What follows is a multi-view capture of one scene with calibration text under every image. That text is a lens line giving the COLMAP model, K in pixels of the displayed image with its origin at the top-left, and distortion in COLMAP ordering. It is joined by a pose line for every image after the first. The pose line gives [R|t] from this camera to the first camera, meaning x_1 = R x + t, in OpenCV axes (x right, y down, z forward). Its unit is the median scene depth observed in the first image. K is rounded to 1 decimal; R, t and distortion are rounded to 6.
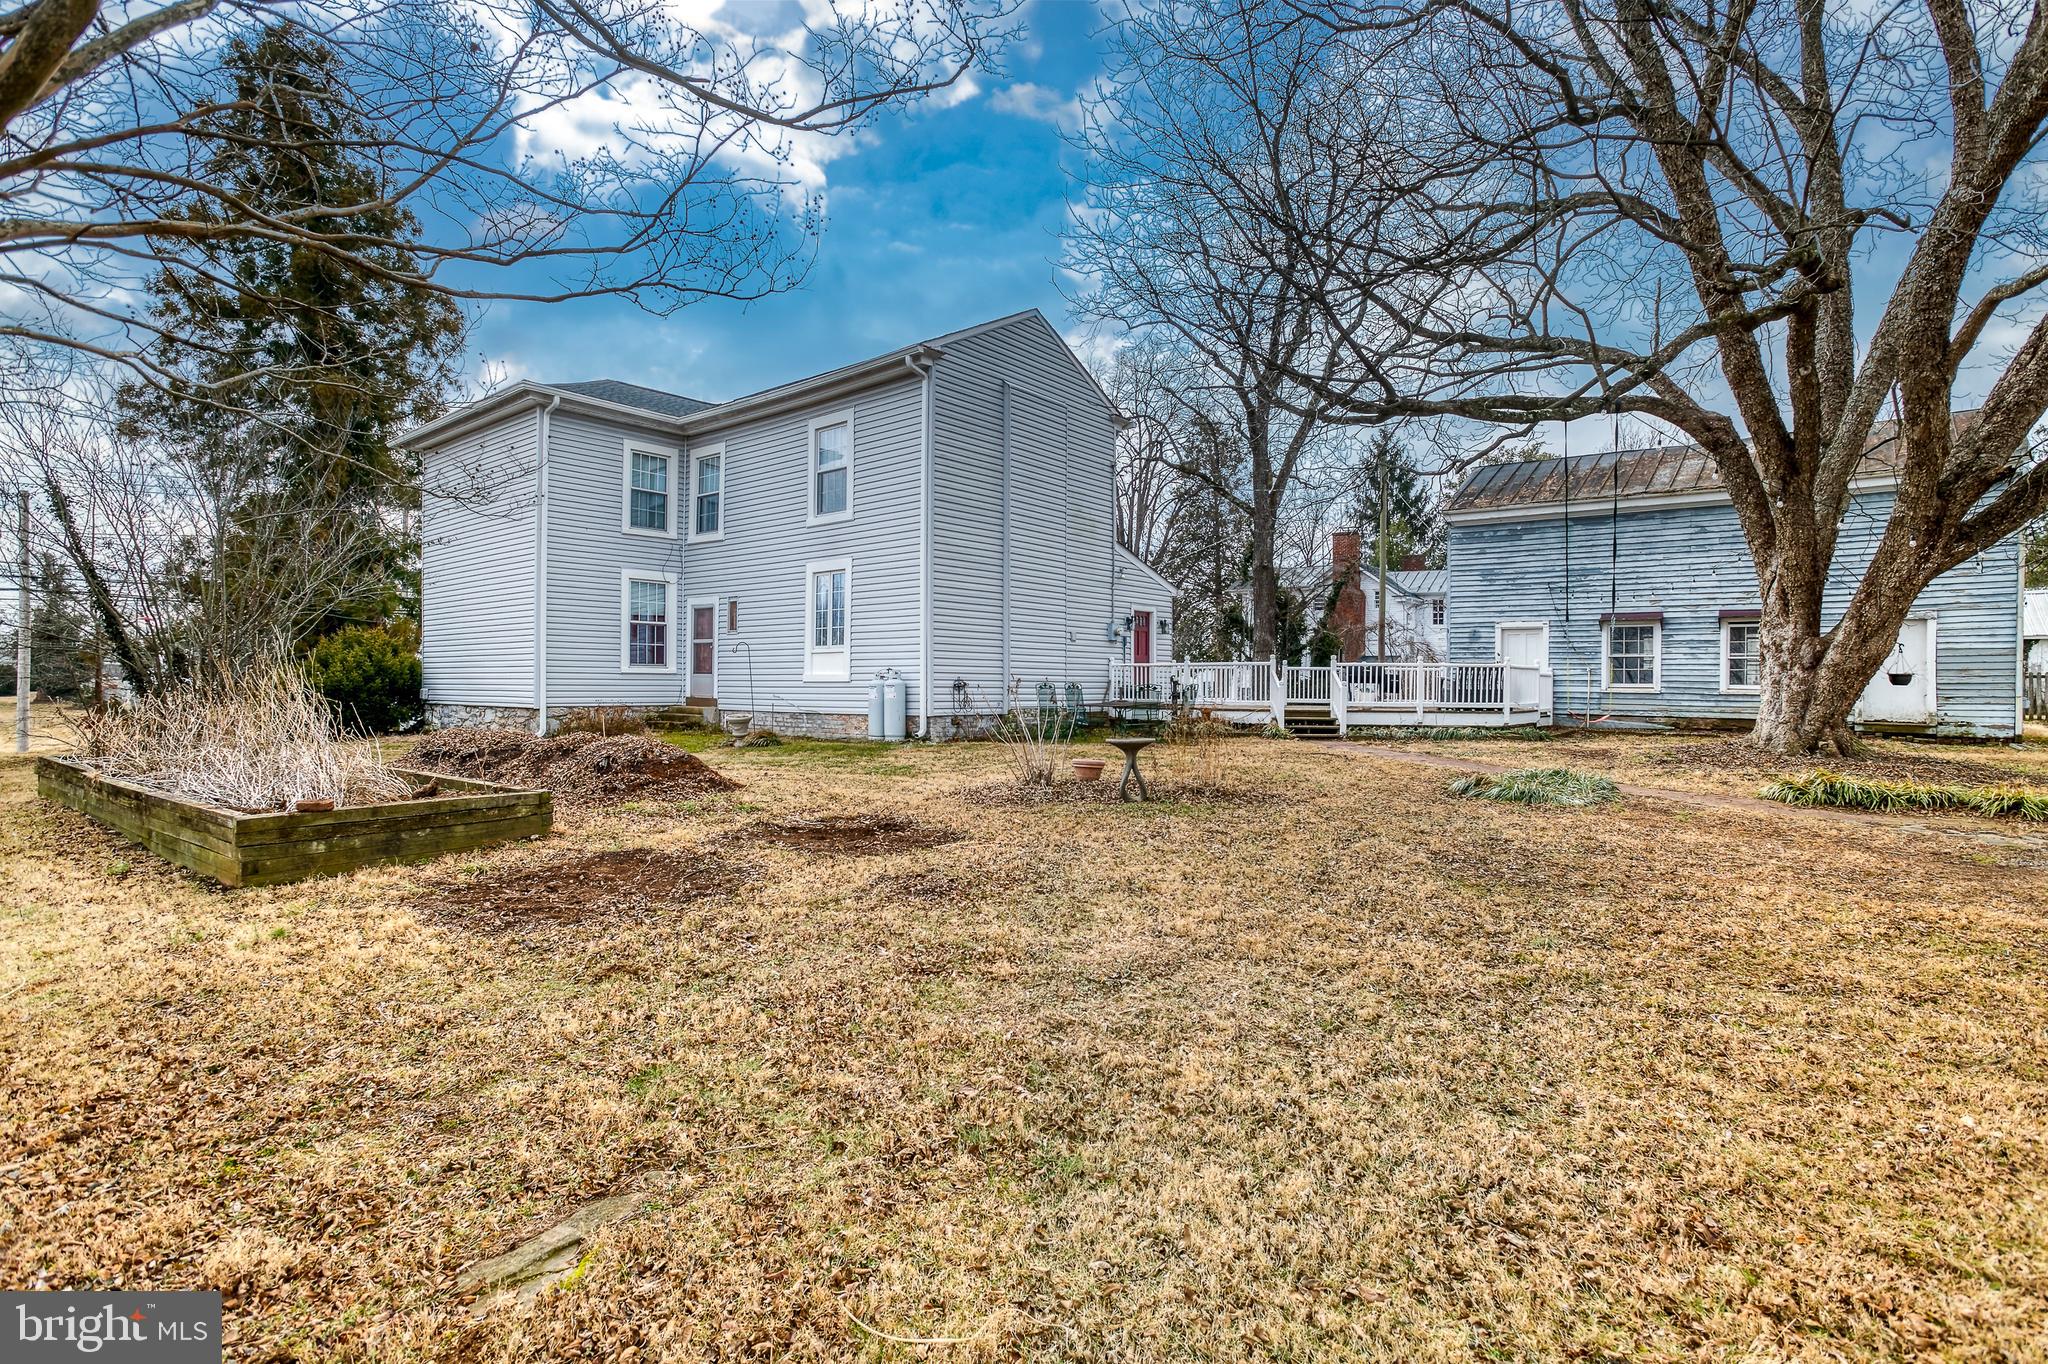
lens RADIAL K [[993.0, 0, 1024.0], [0, 993.0, 682.0], [0, 0, 1]] dist [-0.075454, 0.047707]
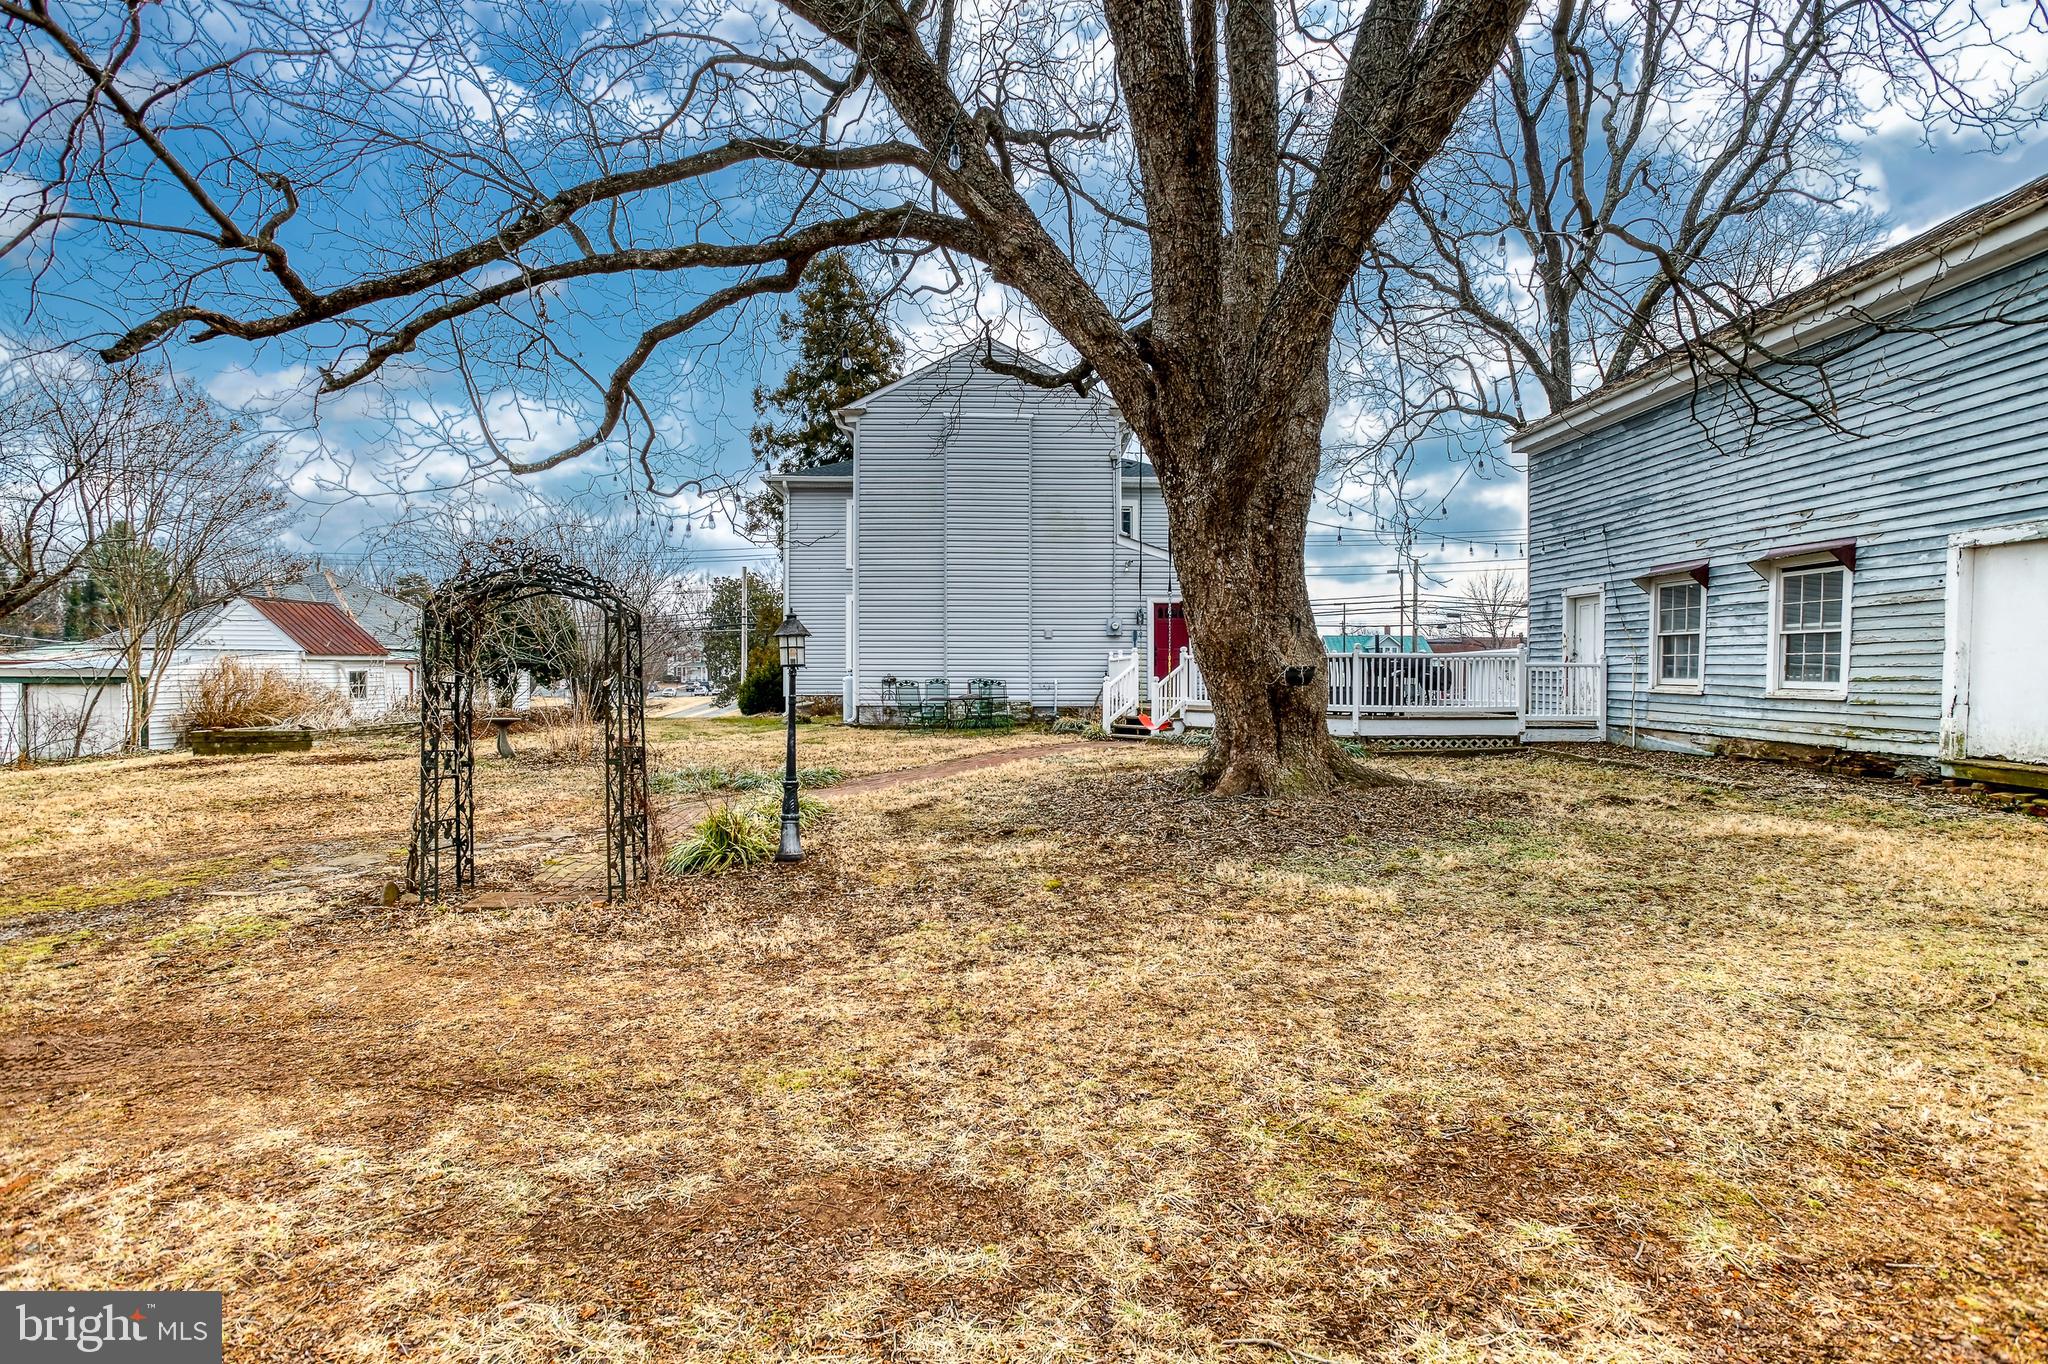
lens RADIAL K [[989.7, 0, 1026.2], [0, 989.7, 676.3], [0, 0, 1]] dist [-0.042738, 0.020884]
pose [[0.657458, -0.002794, -0.753486, 0.892021], [0.003982, 0.999992, -0.000233, -0.001642], [0.753481, -0.002847, 0.657464, 0.320287]]
